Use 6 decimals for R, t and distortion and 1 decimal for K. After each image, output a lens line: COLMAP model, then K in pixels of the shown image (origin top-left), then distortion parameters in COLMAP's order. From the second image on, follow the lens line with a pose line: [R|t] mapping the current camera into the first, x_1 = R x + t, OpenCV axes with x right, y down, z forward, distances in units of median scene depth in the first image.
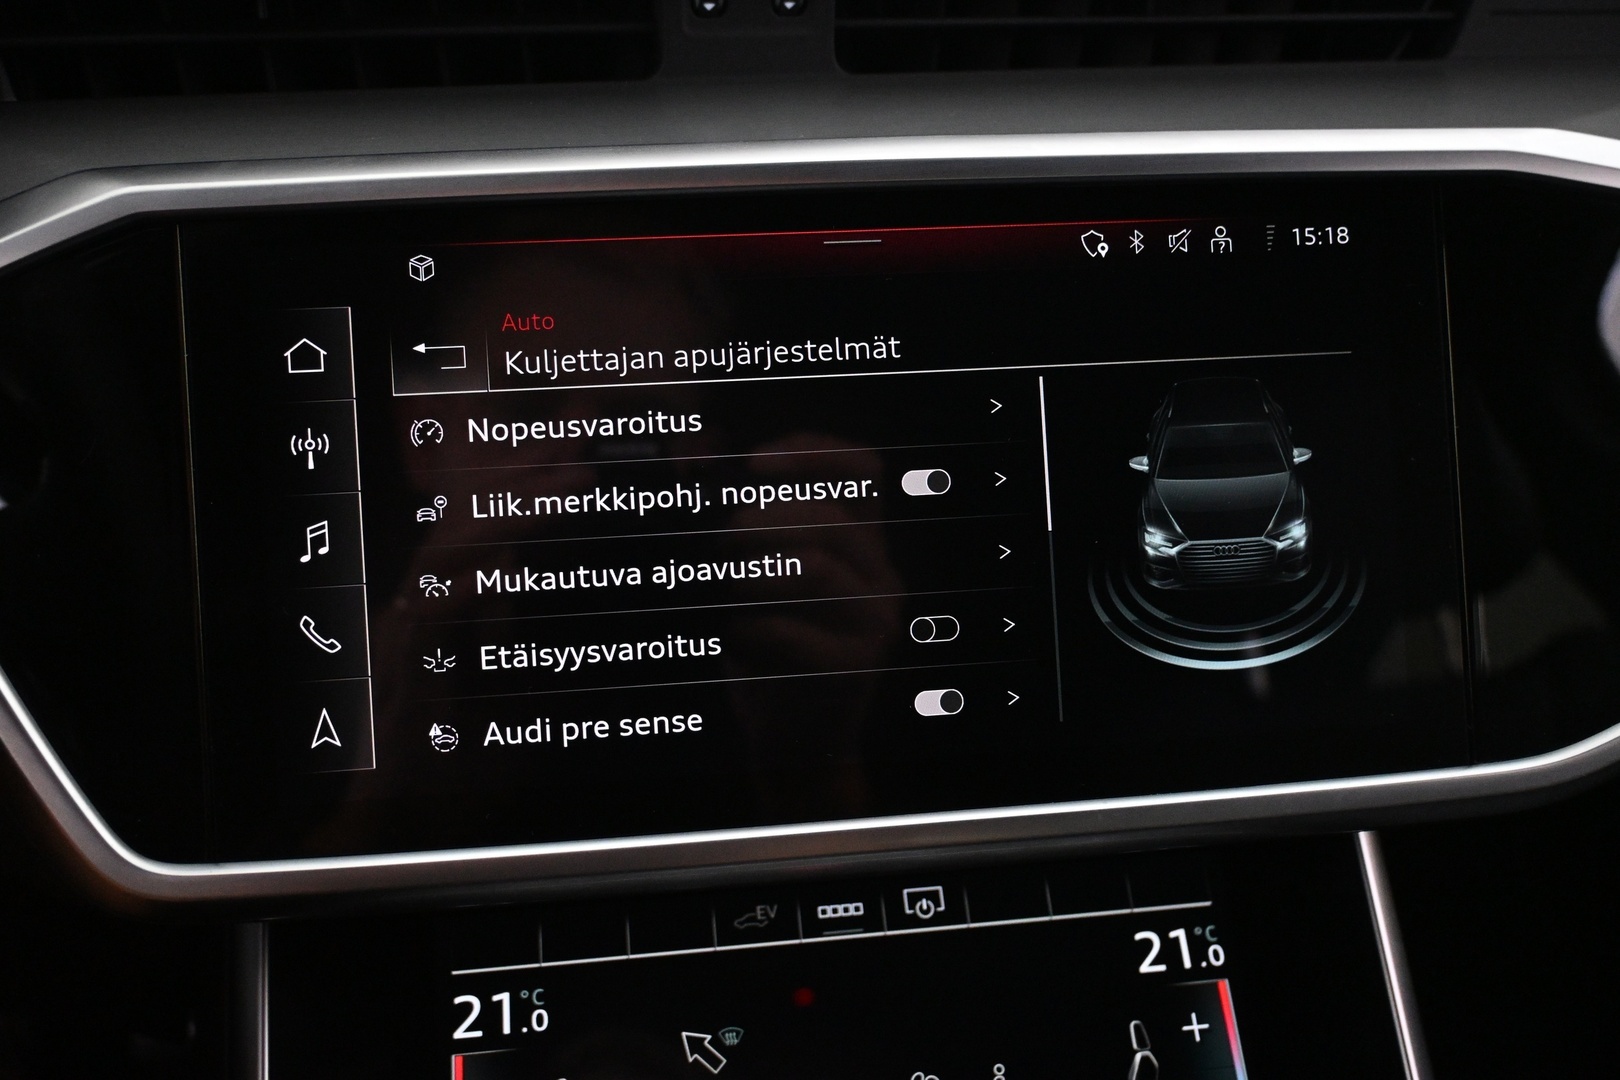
lens RADIAL K [[1487.2, 0, 810.0], [0, 1487.2, 540.0], [0, 0, 1]] dist [-0.003969, -0.008078]
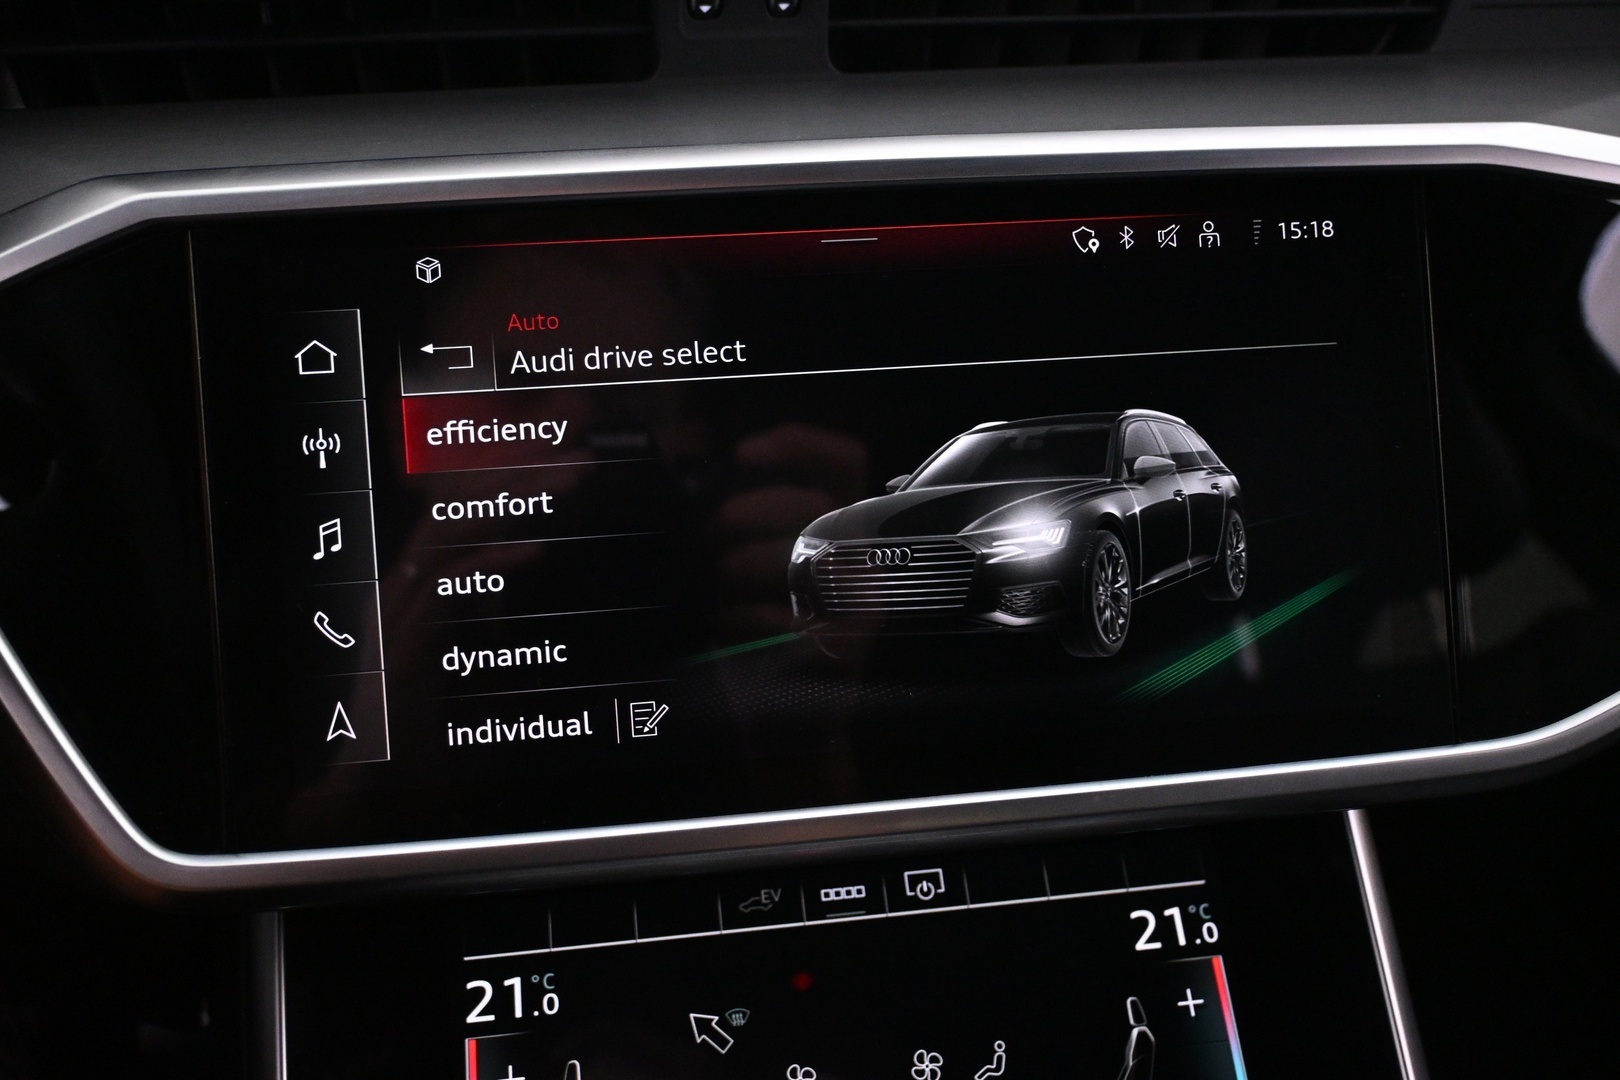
lens RADIAL K [[1487.2, 0, 810.0], [0, 1487.2, 540.0], [0, 0, 1]] dist [-0.003969, -0.008078]
pose [[0.999920, -0.010830, 0.006562, -0.006627], [0.010773, 0.999905, 0.008589, -0.003013], [-0.006654, -0.008517, 0.999942, -0.021605]]
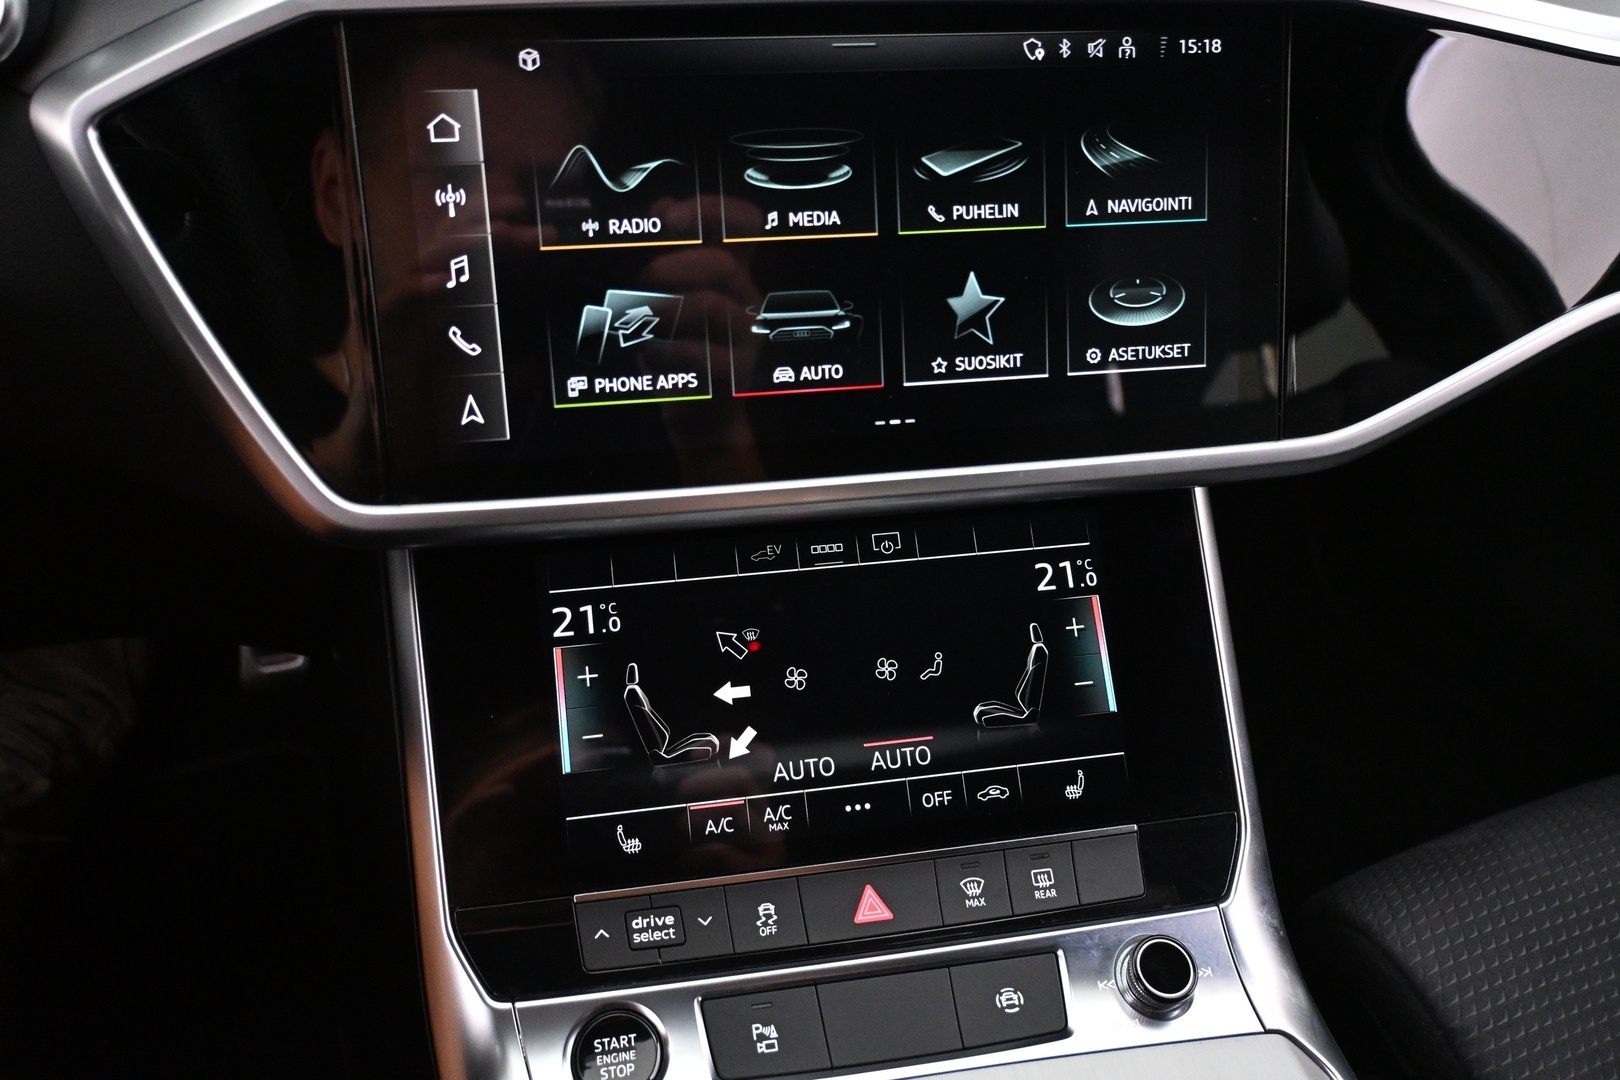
lens RADIAL K [[1267.0, 0, 810.0], [0, 1267.0, 540.0], [0, 0, 1]] dist [-0.003619, 0.001035]
pose [[0.998134, -0.003300, 0.060972, -0.071337], [-0.008692, 0.980692, 0.195366, 0.010758], [-0.060440, -0.195531, 0.978833, -0.165776]]
